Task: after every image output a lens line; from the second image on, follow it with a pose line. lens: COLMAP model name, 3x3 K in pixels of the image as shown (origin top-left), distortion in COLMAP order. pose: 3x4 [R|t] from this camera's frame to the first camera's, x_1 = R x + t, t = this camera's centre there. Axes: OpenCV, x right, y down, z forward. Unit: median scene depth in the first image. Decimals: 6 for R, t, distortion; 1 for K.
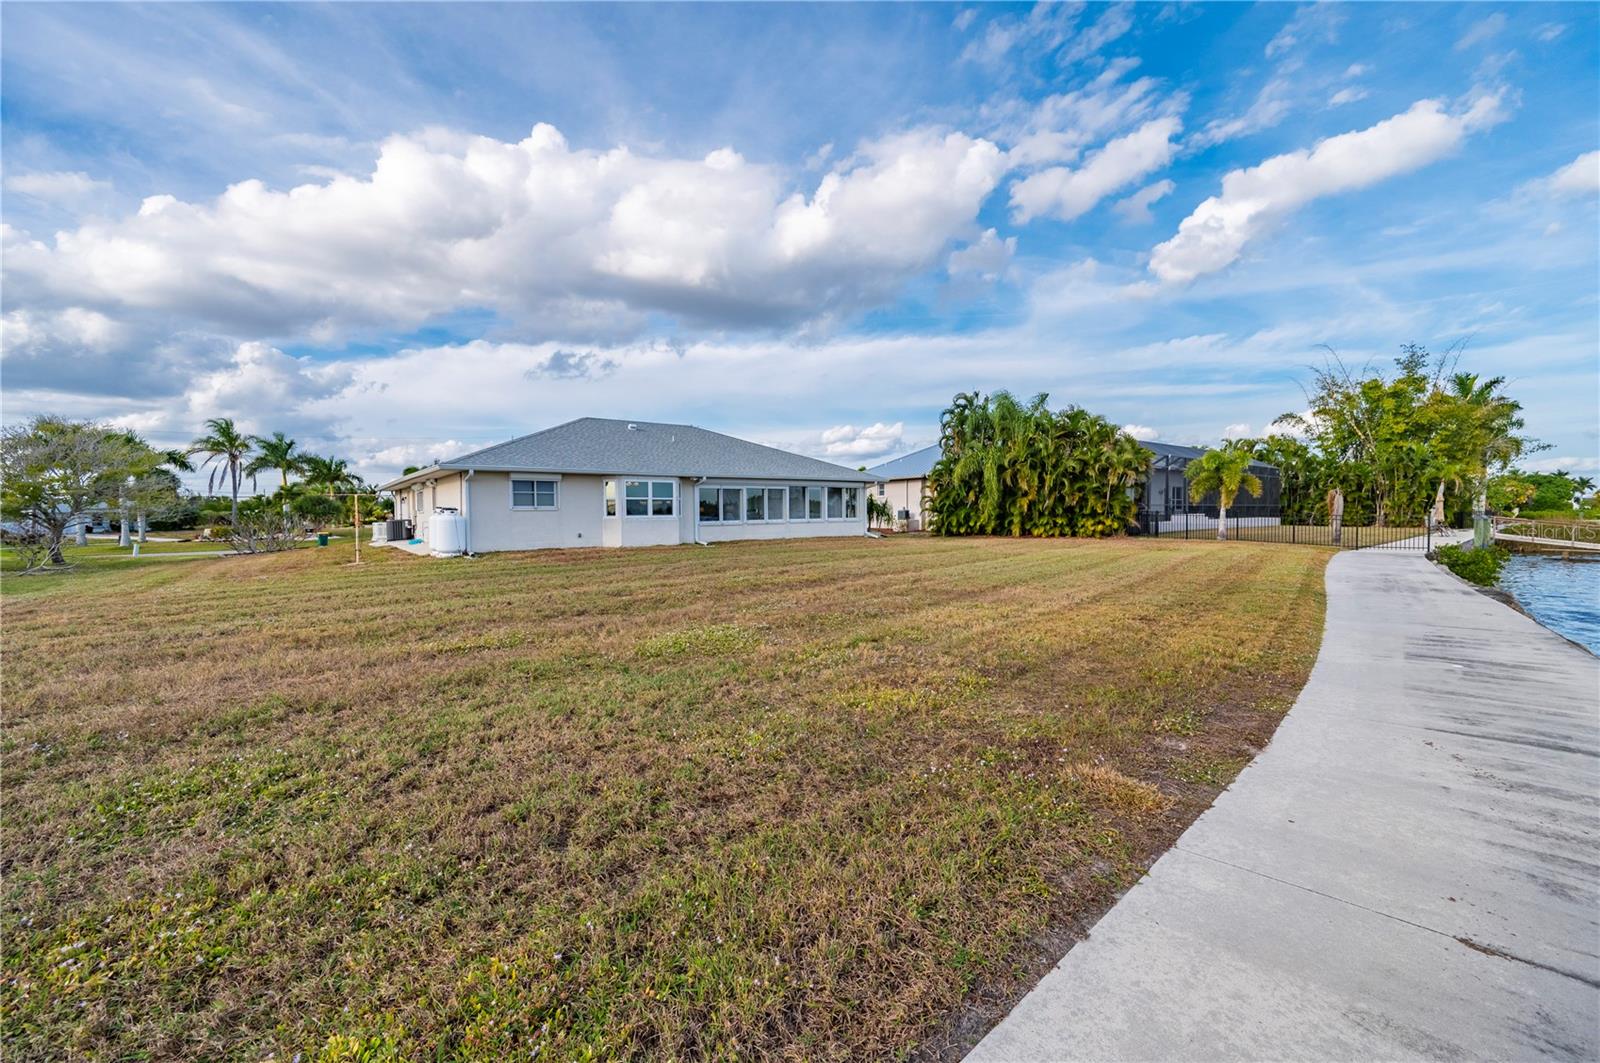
lens RADIAL K [[647.6, 0, 791.3], [0, 647.6, 523.7], [0, 0, 1]] dist [0.001869, 0.000580]
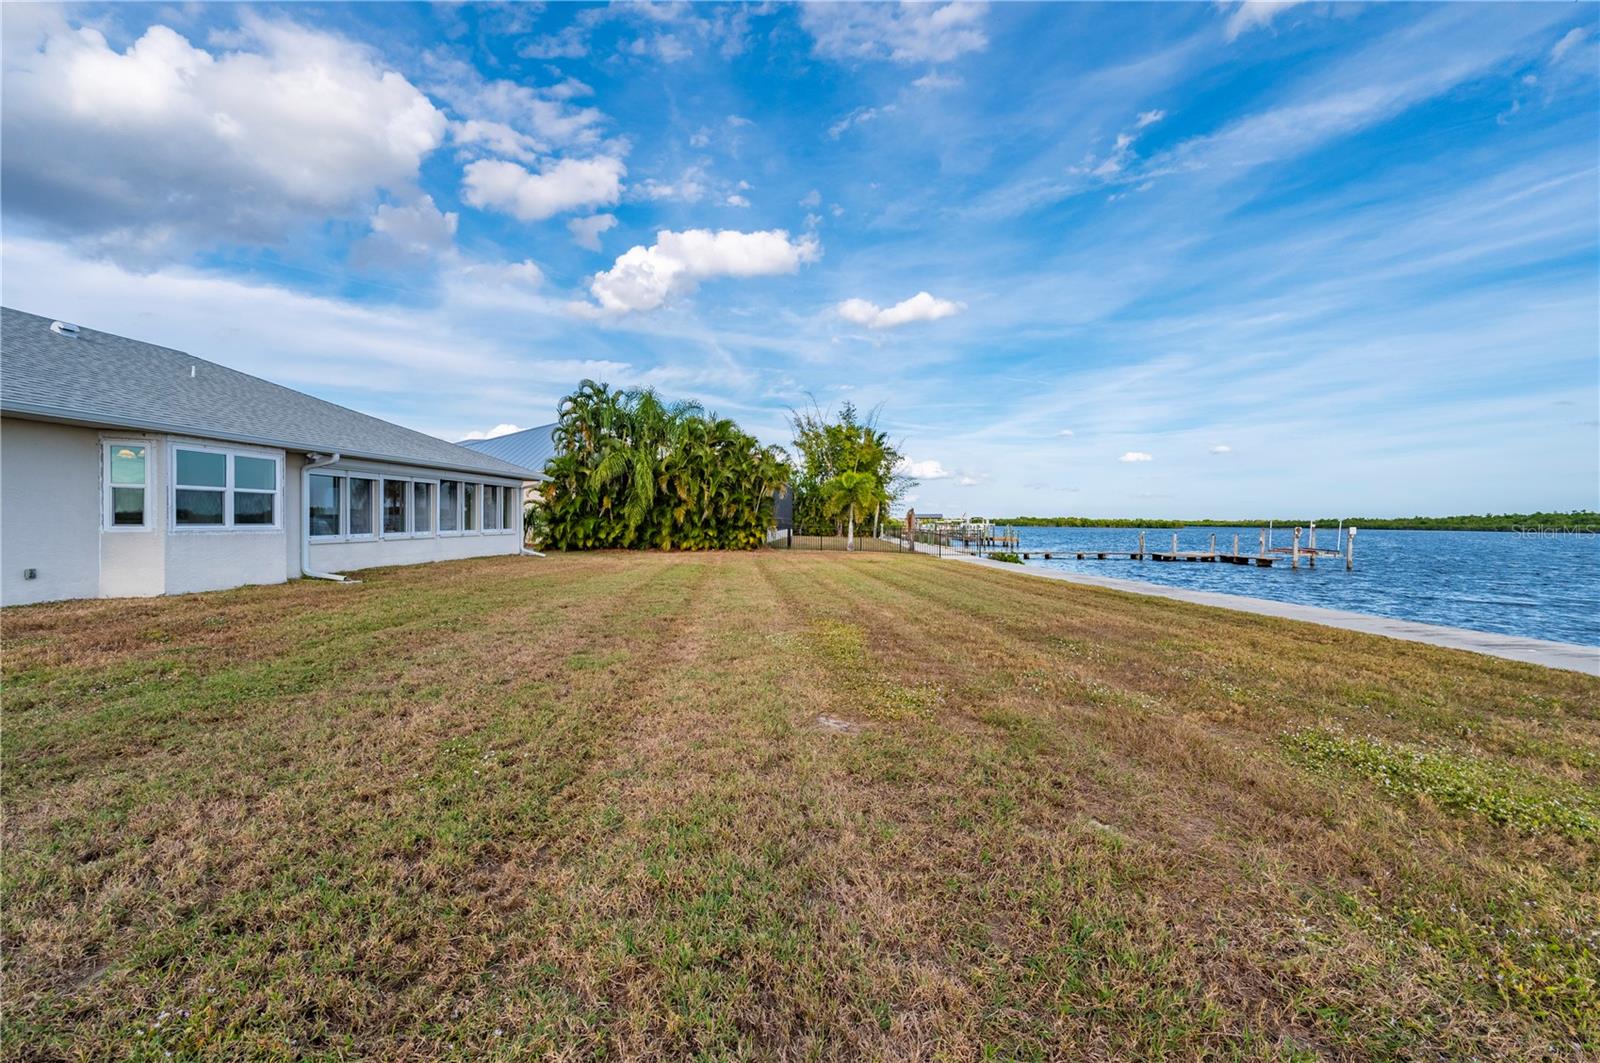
lens RADIAL K [[647.6, 0, 799.7], [0, 647.6, 536.0], [0, 0, 1]] dist [0.001869, 0.000580]
pose [[0.664670, -0.000140, 0.747137, -0.182576], [-0.008449, 0.999935, 0.007704, -0.007223], [-0.747090, -0.011433, 0.664625, 0.229938]]
